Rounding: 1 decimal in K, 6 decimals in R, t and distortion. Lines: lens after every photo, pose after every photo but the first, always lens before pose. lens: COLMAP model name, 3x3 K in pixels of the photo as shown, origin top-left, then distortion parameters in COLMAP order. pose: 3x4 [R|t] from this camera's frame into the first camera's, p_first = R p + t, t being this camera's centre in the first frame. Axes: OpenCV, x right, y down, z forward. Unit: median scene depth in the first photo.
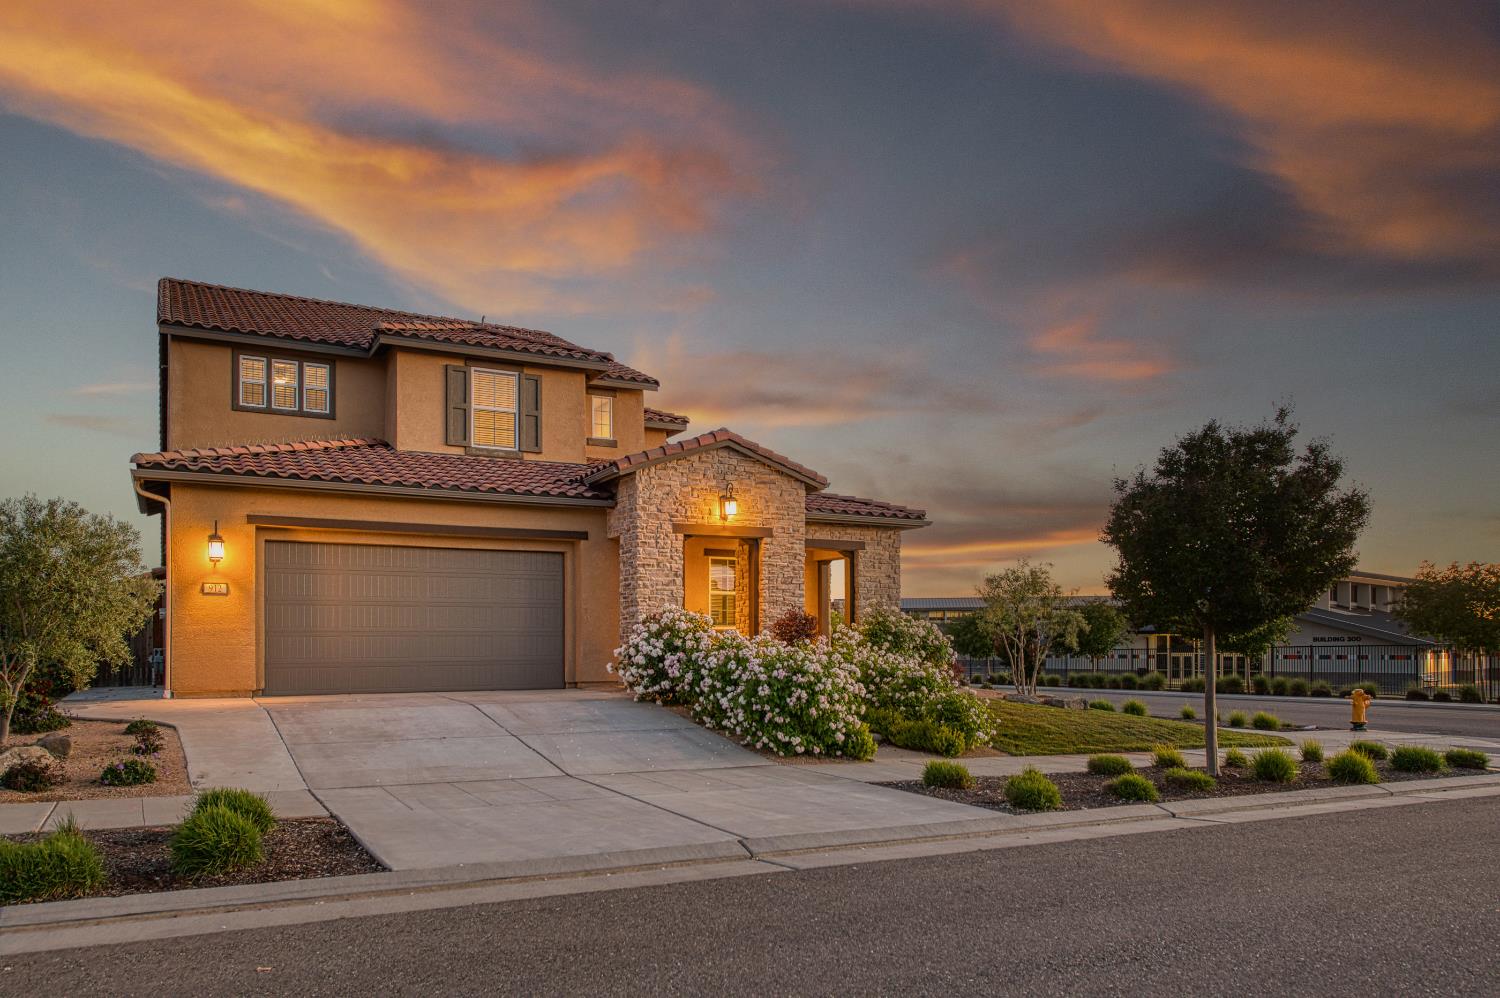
lens RADIAL K [[1063.5, 0, 746.1], [0, 1063.5, 656.1], [0, 0, 1]] dist [-0.003749, -0.000045]
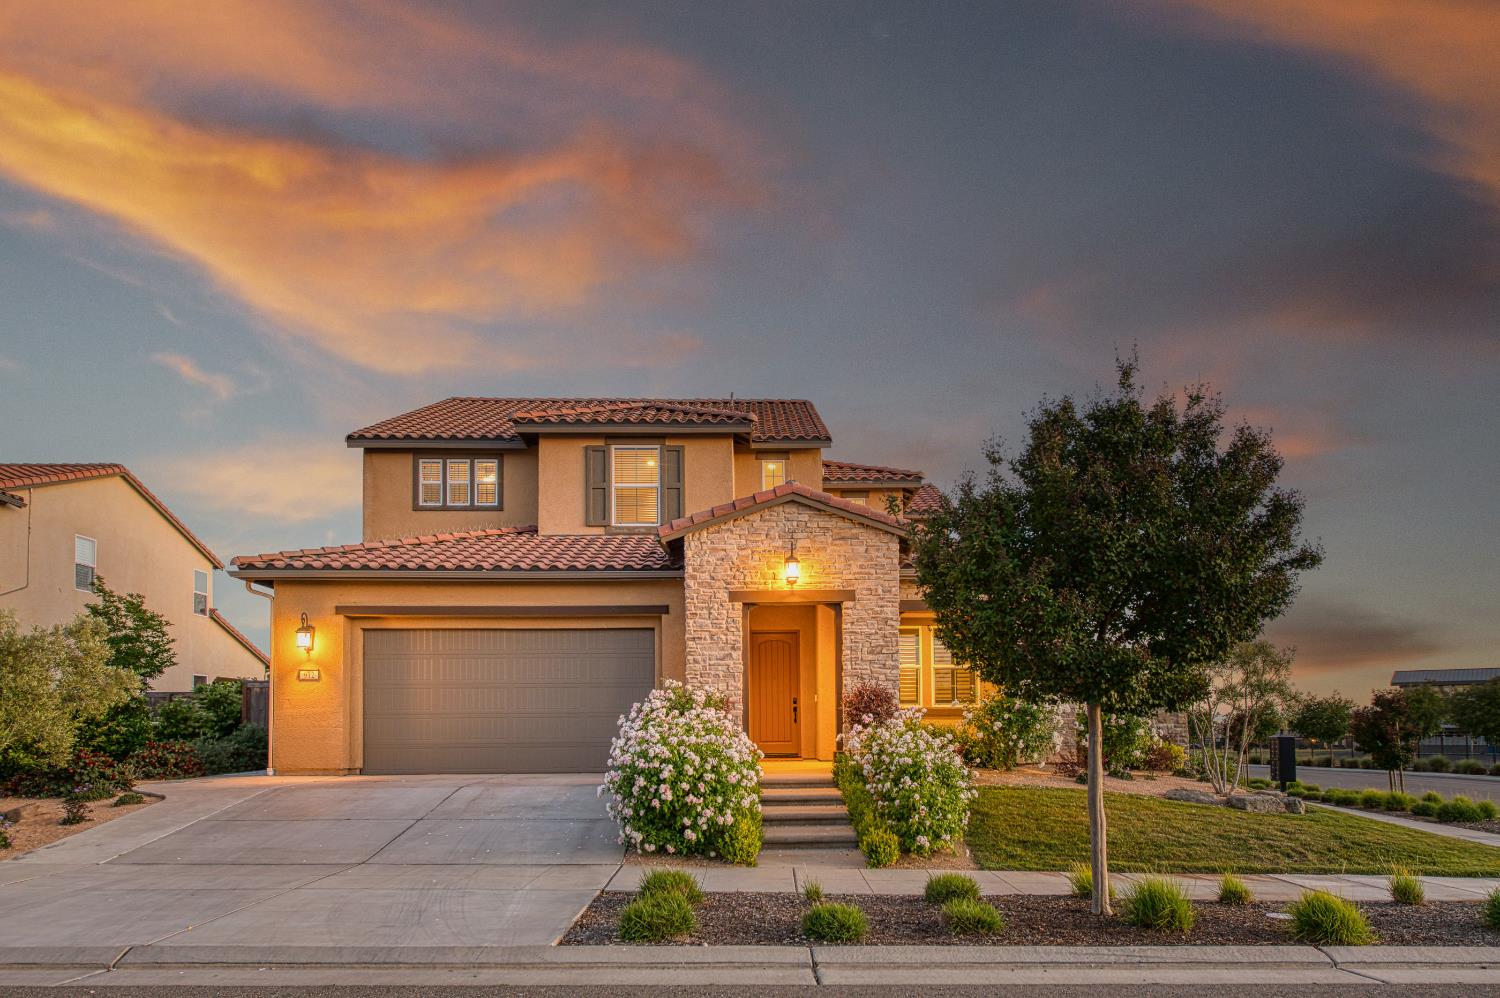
lens RADIAL K [[1098.2, 0, 799.6], [0, 1098.2, 716.0], [0, 0, 1]] dist [-0.003183, -0.003249]
pose [[0.895124, -0.007550, -0.445754, 0.382041], [-0.001309, 0.999808, -0.019562, -0.000349], [0.445816, 0.018094, 0.894942, 0.182837]]
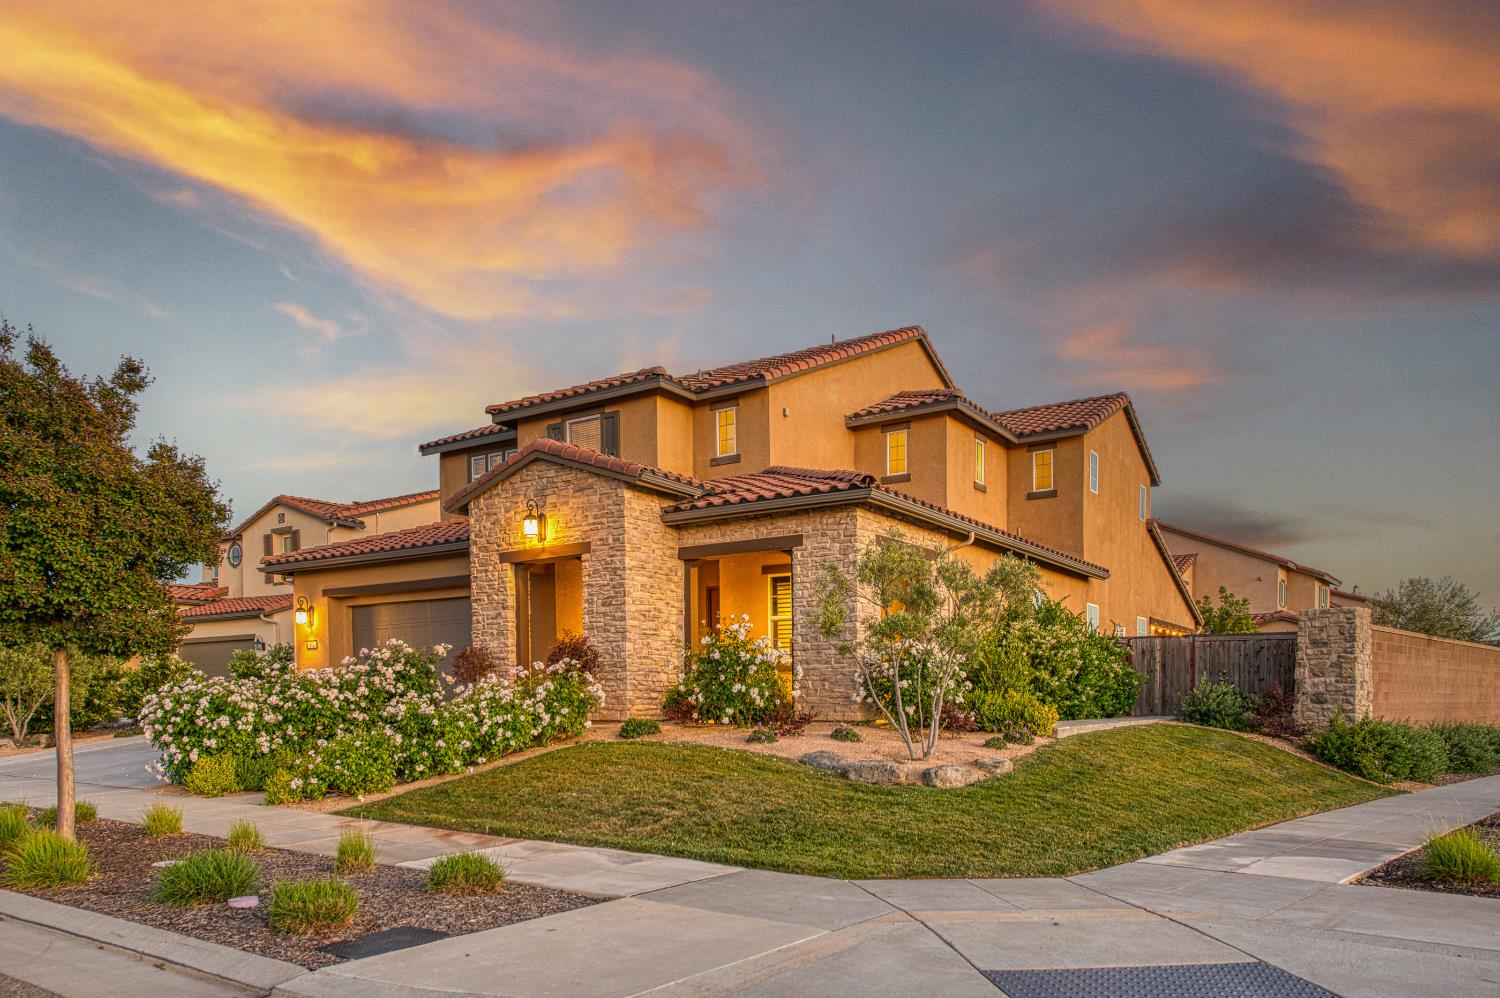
lens RADIAL K [[1087.3, 0, 714.8], [0, 1087.3, 768.8], [0, 0, 1]] dist [0.005282, 0.000359]
pose [[0.448951, 0.053800, -0.891935, 0.858446], [-0.004803, 0.998317, 0.057800, 0.010627], [0.893544, -0.021666, 0.448453, 0.695588]]
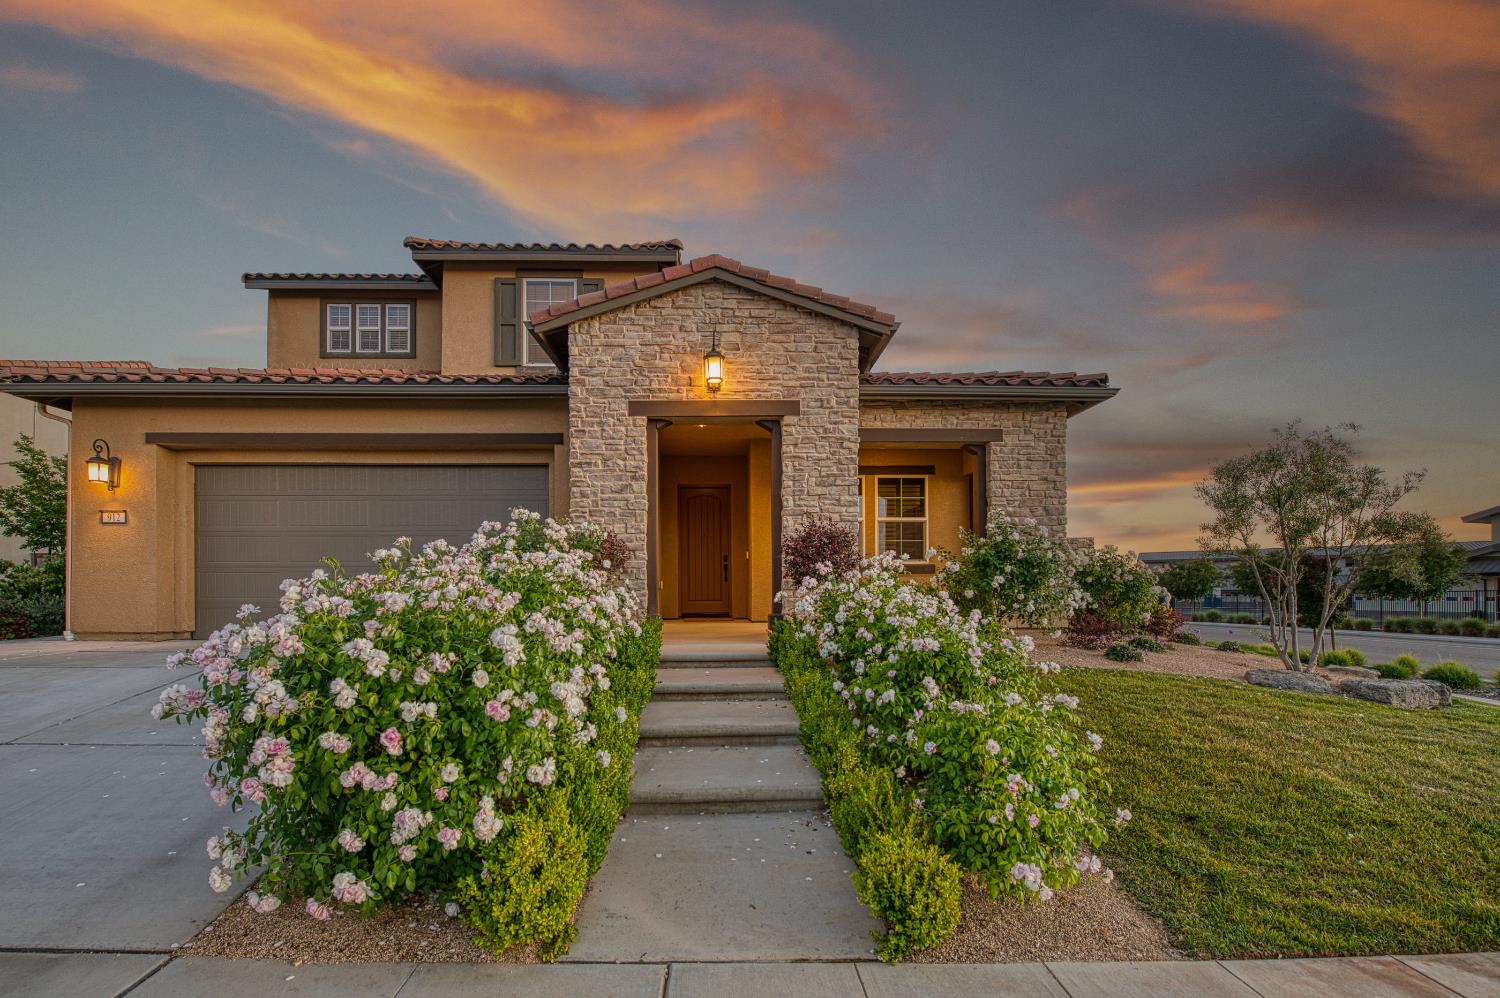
lens RADIAL K [[693.6, 0, 745.3], [0, 693.6, 580.2], [0, 0, 1]] dist [0.000083, -0.012003]
pose [[0.897510, -0.011979, -0.440832, 0.180363], [-0.000674, 0.999593, -0.028534, 0.000855], [0.440994, 0.025906, 0.897136, 0.611179]]
